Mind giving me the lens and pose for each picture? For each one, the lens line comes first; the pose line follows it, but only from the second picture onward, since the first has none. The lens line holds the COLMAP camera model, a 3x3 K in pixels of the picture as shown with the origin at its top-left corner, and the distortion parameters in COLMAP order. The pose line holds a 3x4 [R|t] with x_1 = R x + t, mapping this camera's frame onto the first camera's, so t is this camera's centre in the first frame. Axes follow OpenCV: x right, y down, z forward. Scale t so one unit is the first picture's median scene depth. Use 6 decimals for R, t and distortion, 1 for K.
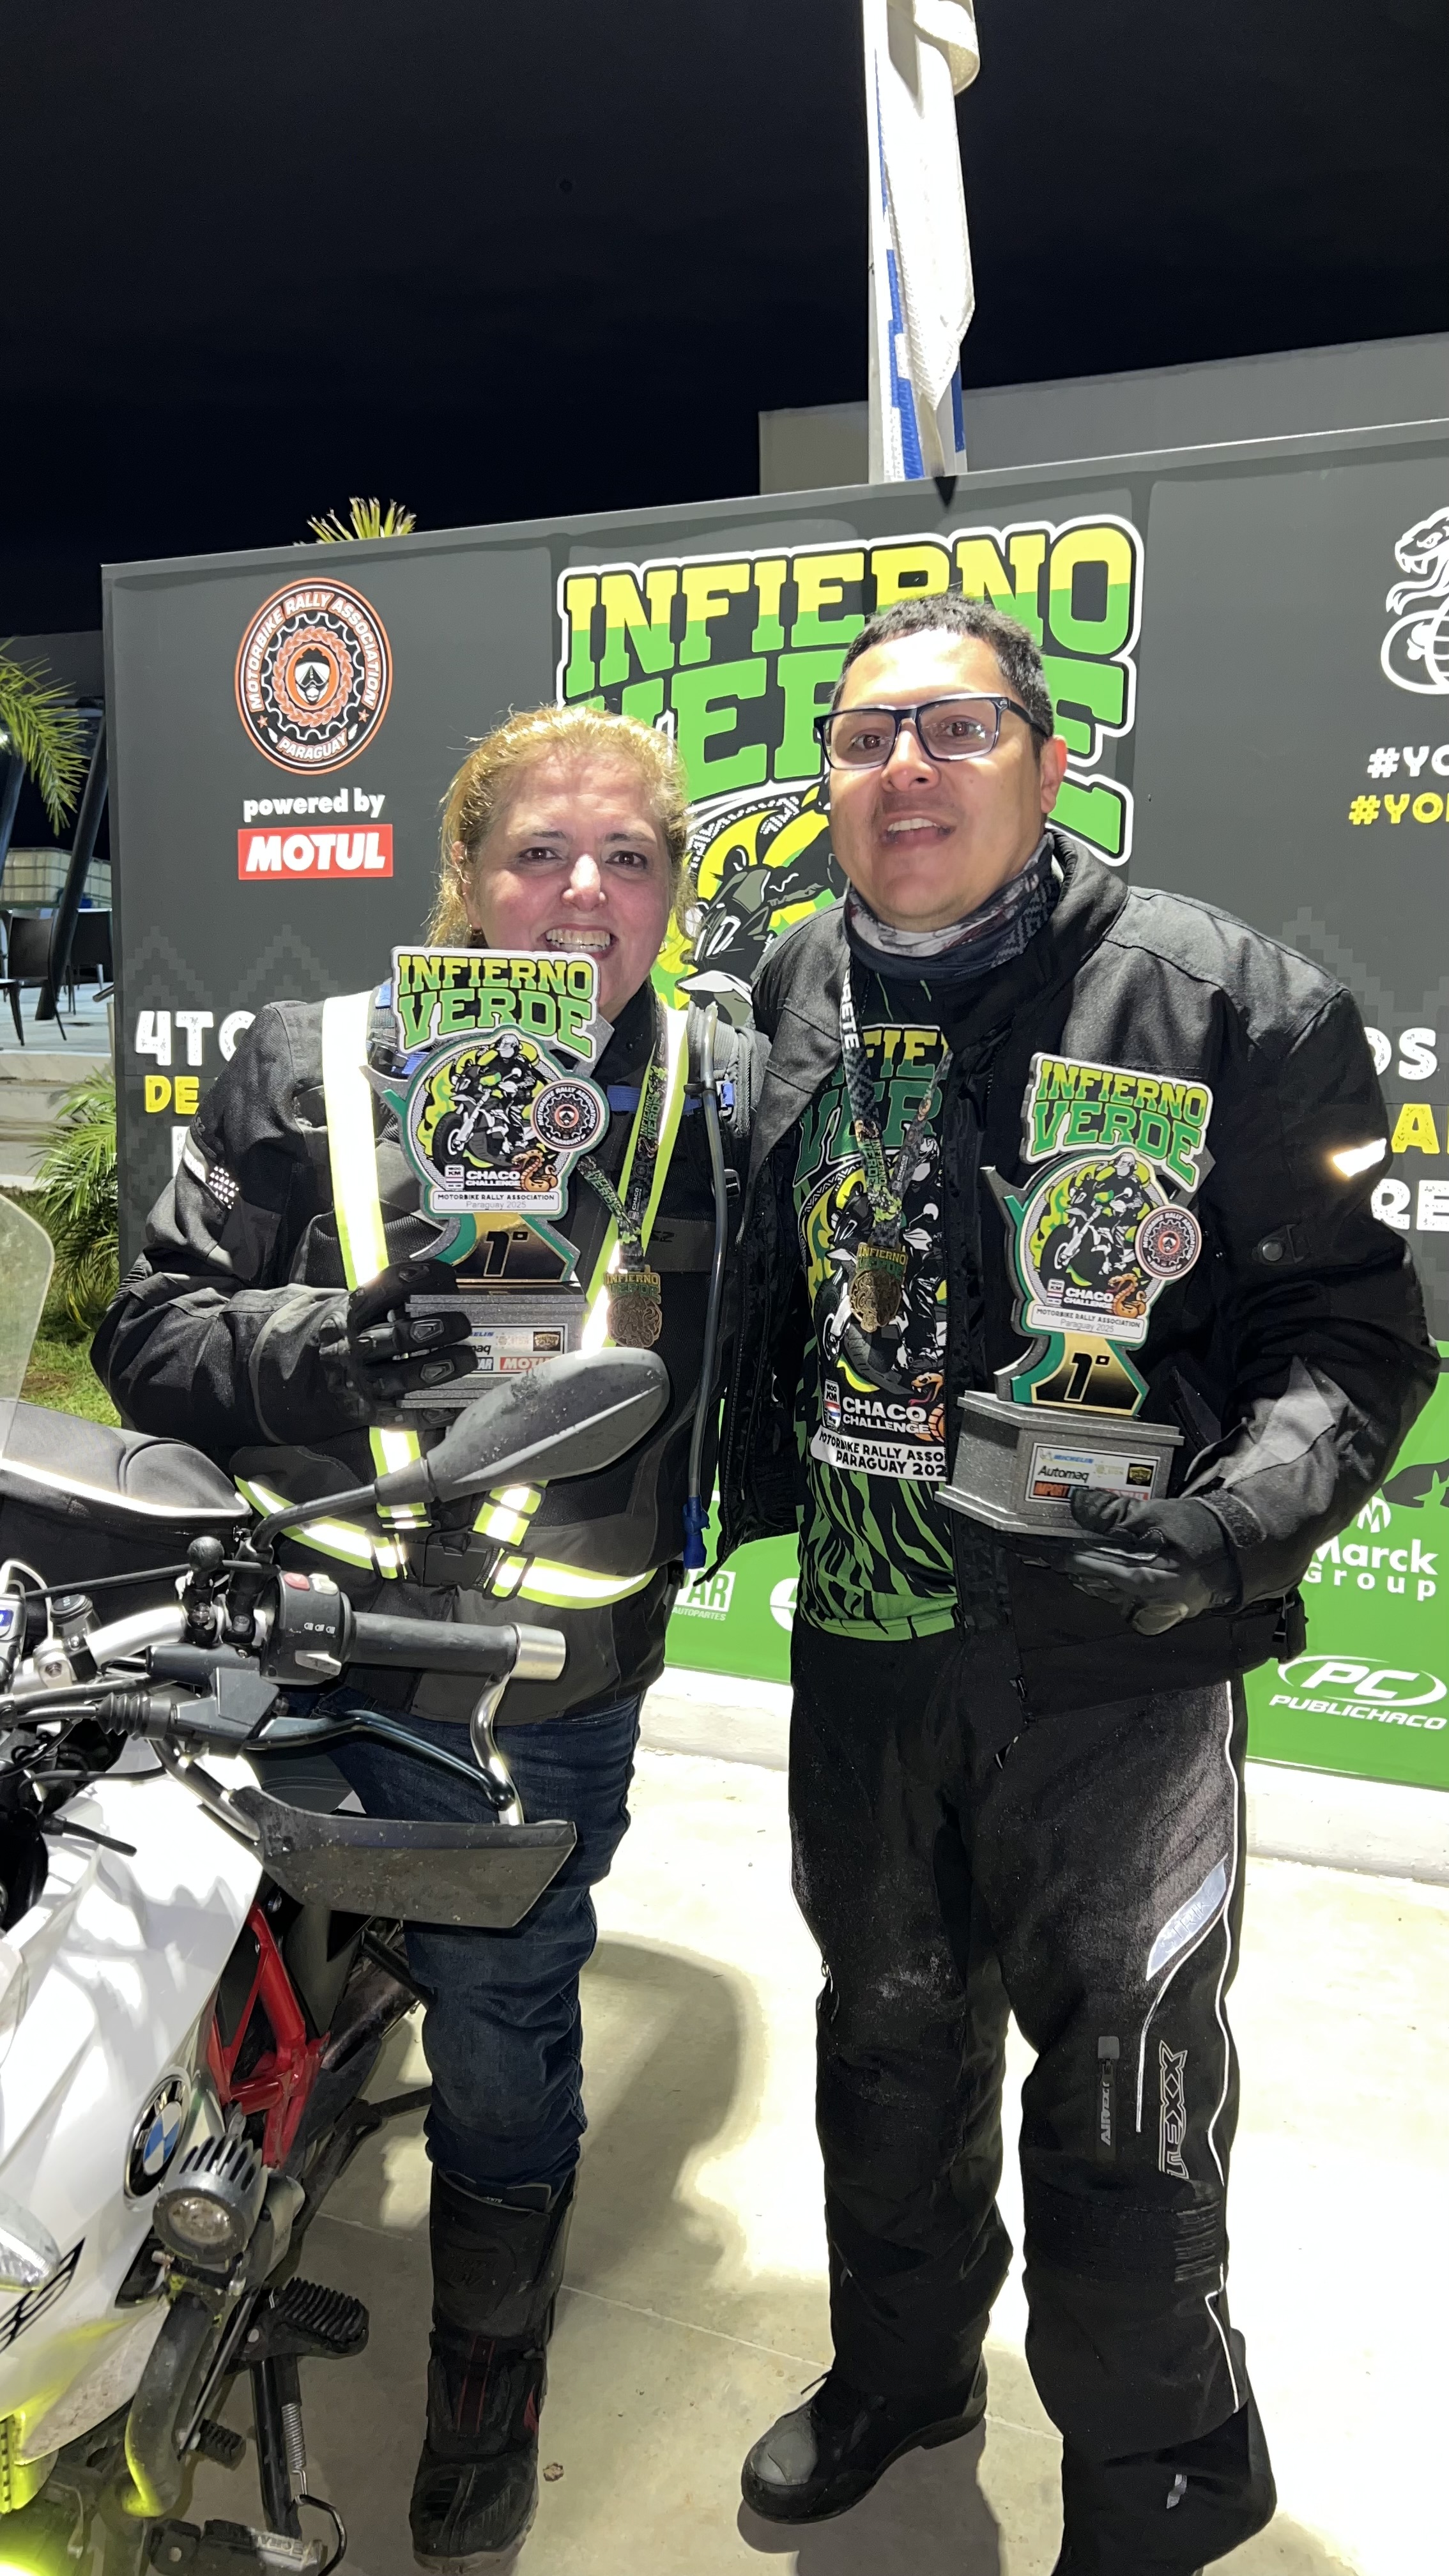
lens RADIAL K [[2005.5, 0, 724.5], [0, 2005.5, 1288.0], [0, 0, 1]] dist [0.057029, -0.041502]
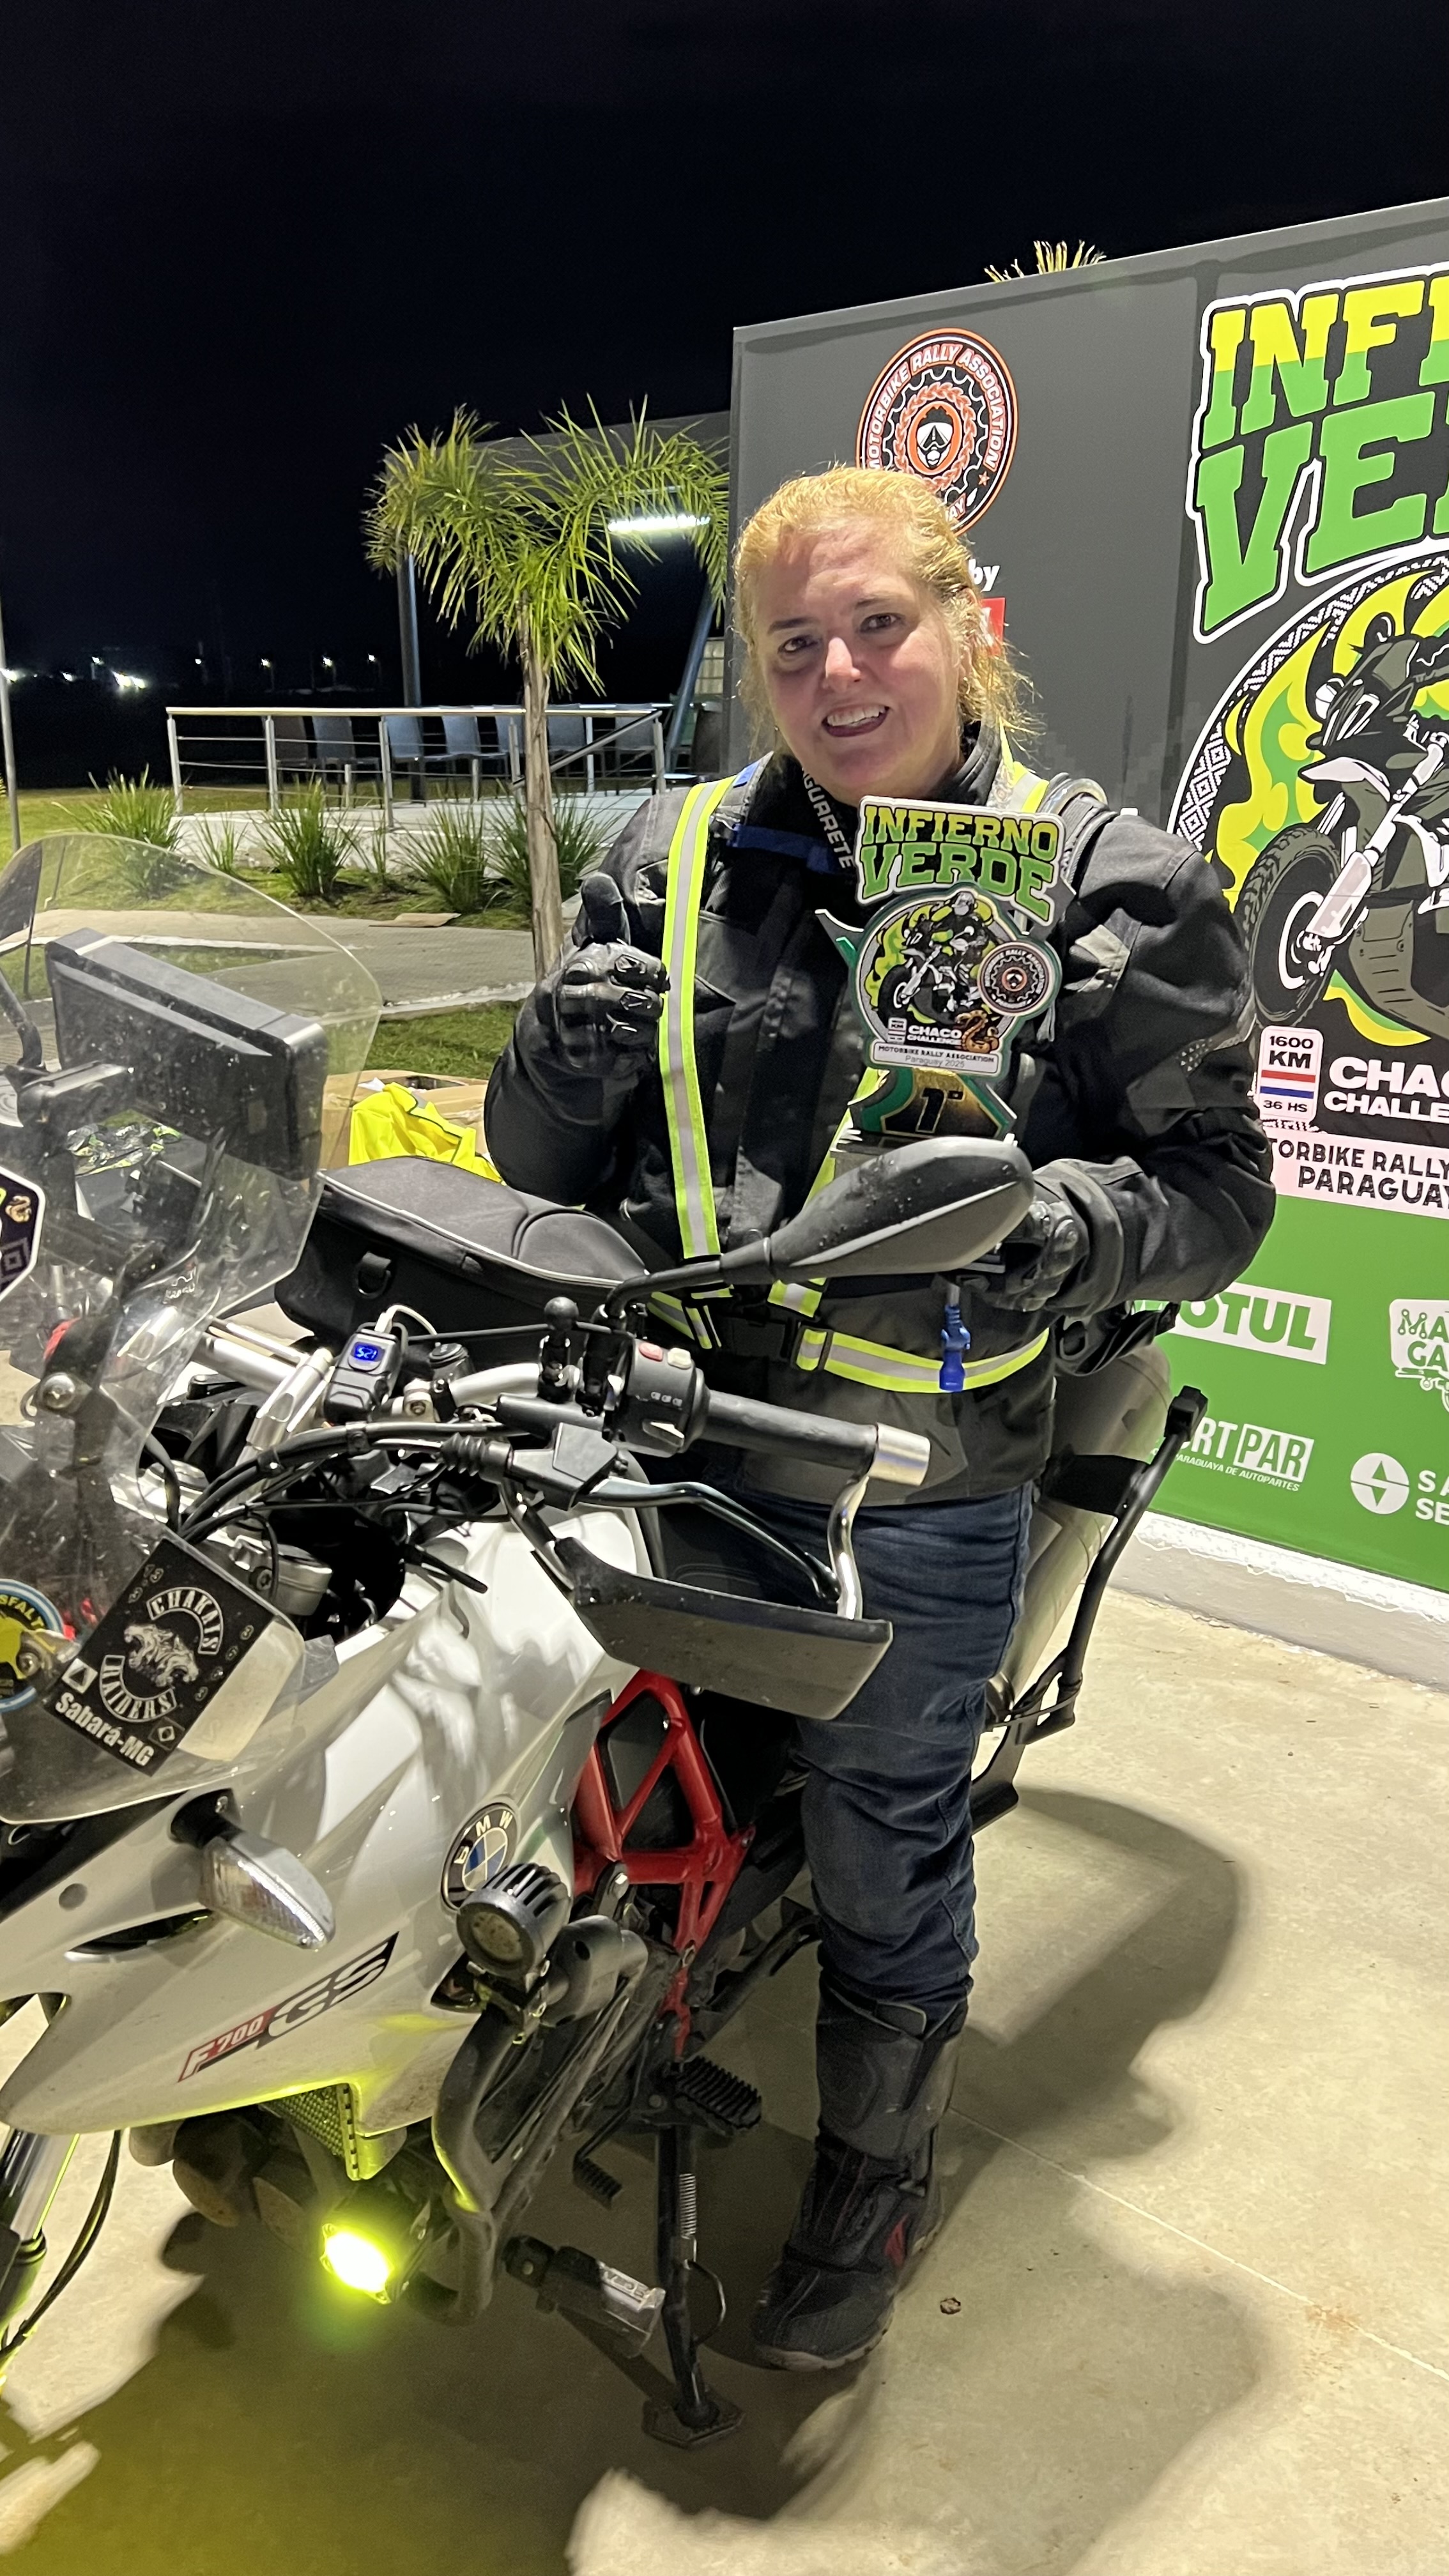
lens RADIAL K [[2172.4, 0, 740.7], [0, 2172.4, 1253.0], [0, 0, 1]] dist [0.117645, -0.170198]
pose [[0.945778, 0.082031, -0.314285, 0.126362], [-0.063359, 0.995589, 0.069192, 0.013721], [0.318575, -0.045528, 0.946804, -0.013946]]
